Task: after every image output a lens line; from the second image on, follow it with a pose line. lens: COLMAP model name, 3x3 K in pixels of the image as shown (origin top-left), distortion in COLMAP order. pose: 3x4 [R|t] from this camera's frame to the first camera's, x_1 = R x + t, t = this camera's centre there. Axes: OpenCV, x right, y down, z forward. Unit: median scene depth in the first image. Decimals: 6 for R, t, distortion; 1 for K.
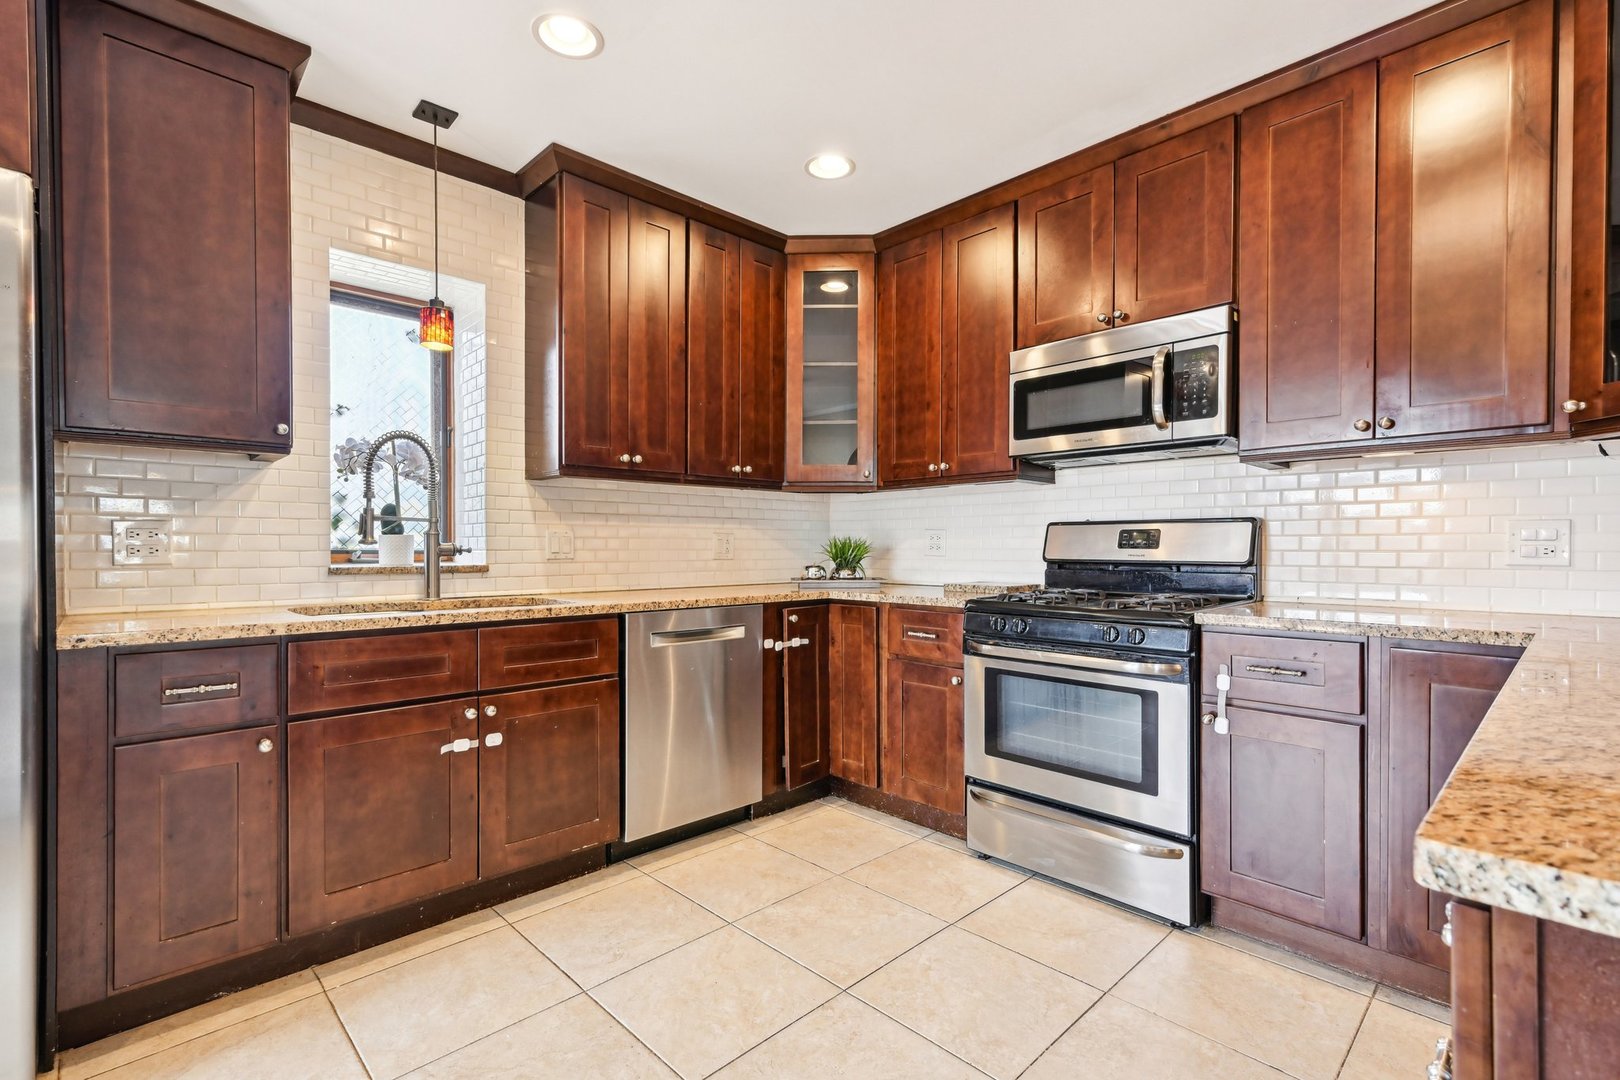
lens RADIAL K [[768.7, 0, 810.0], [0, 768.7, 540.0], [0, 0, 1]] dist [0.015674, 0.000117]
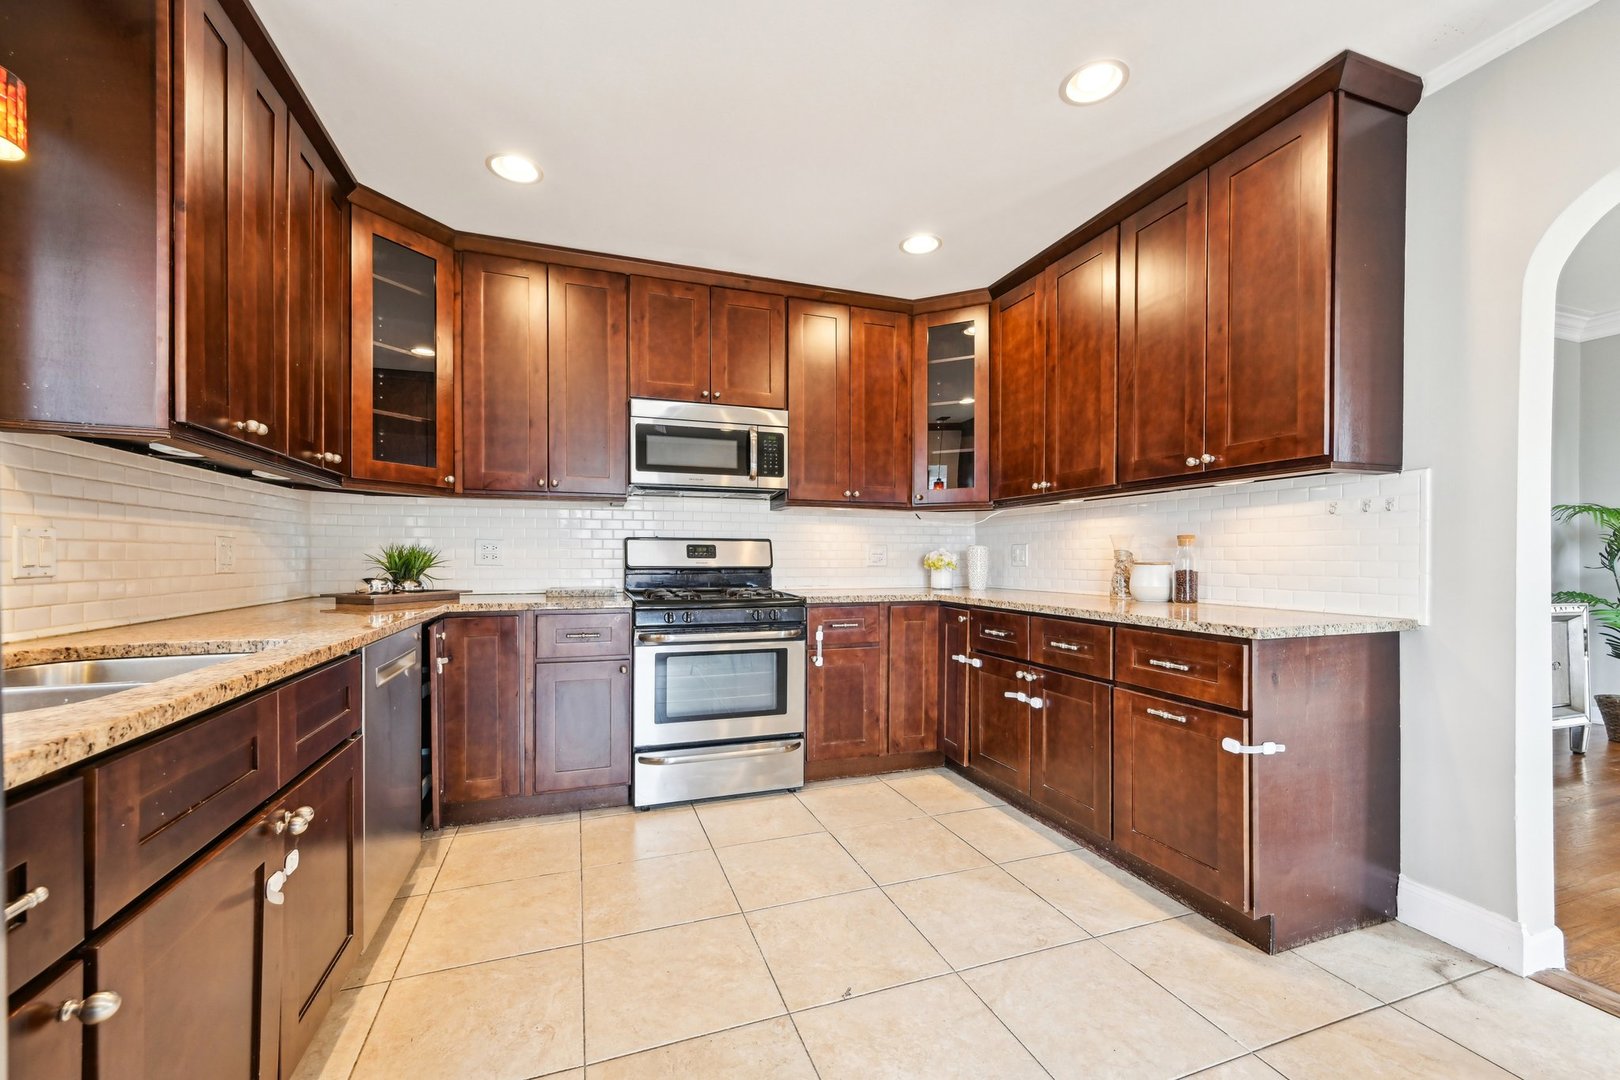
lens RADIAL K [[659.9, 0, 808.0], [0, 659.9, 553.3], [0, 0, 1]] dist [0.002056, 0.000050]
pose [[0.393015, 0.006378, 0.919510, -0.678475], [-0.008856, 0.999956, -0.003151, 0.004602], [-0.919490, -0.006905, 0.393054, 0.370541]]
